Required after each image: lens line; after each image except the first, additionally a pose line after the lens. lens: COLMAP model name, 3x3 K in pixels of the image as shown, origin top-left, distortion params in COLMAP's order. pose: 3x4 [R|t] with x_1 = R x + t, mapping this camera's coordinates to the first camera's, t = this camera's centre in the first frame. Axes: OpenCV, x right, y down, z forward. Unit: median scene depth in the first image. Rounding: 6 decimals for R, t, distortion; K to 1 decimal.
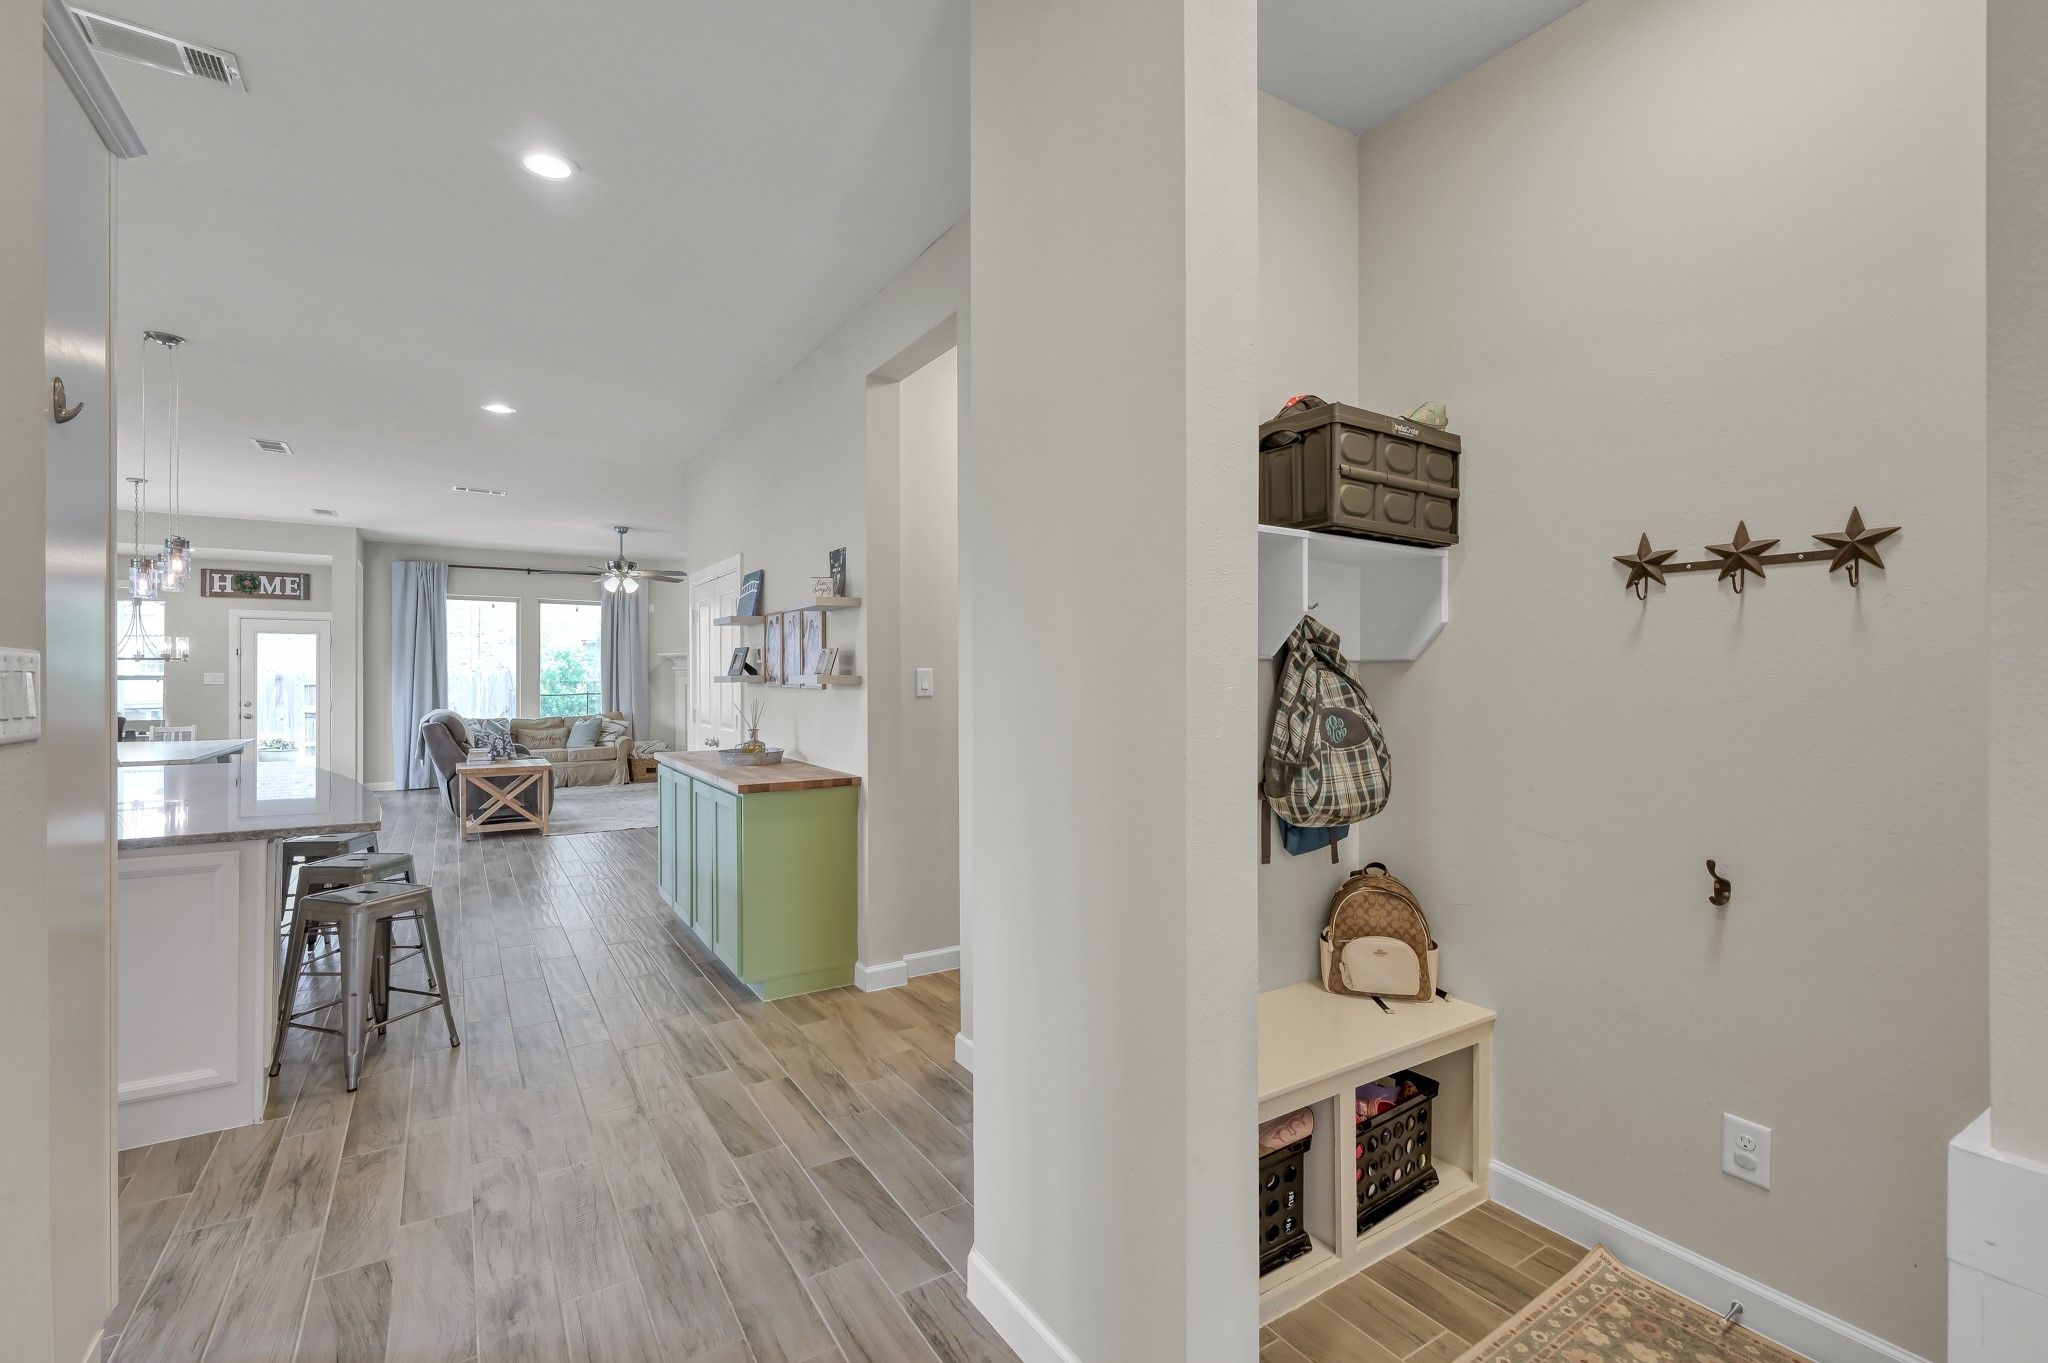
lens RADIAL K [[899.6, 0, 1024.9], [0, 899.6, 677.5], [0, 0, 1]] dist [0.000588, -0.000136]
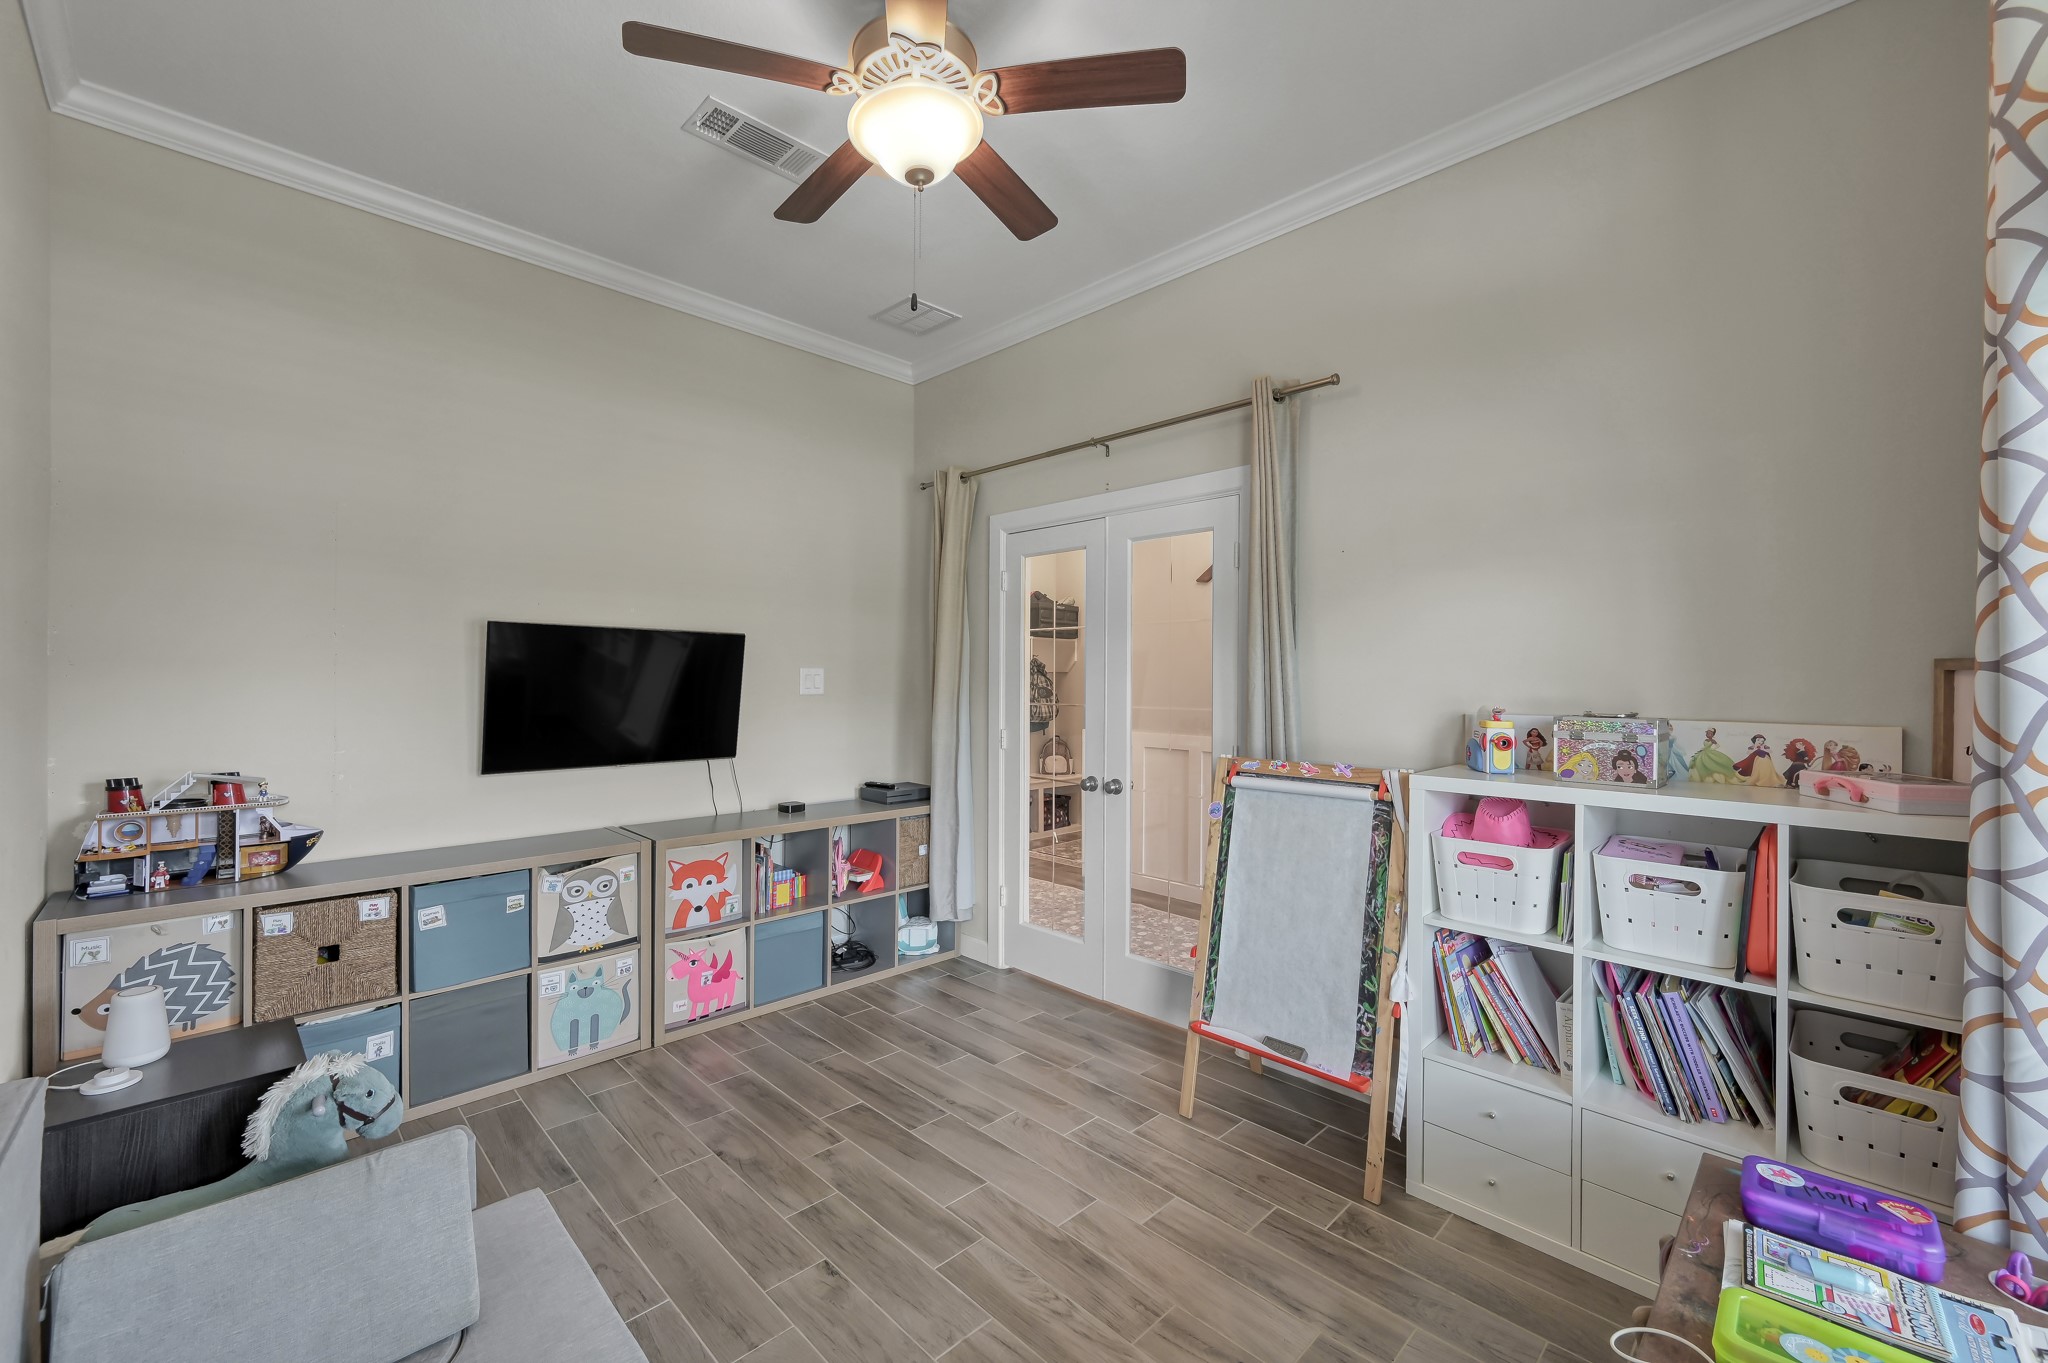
lens RADIAL K [[804.6, 0, 1034.1], [0, 804.6, 680.3], [0, 0, 1]] dist [-0.000733, 0.000117]
pose [[0.975299, 0.004361, 0.220848, -0.086278], [-0.004902, 0.999986, 0.001901, 0.001131], [-0.220837, -0.002937, 0.975306, -0.477214]]
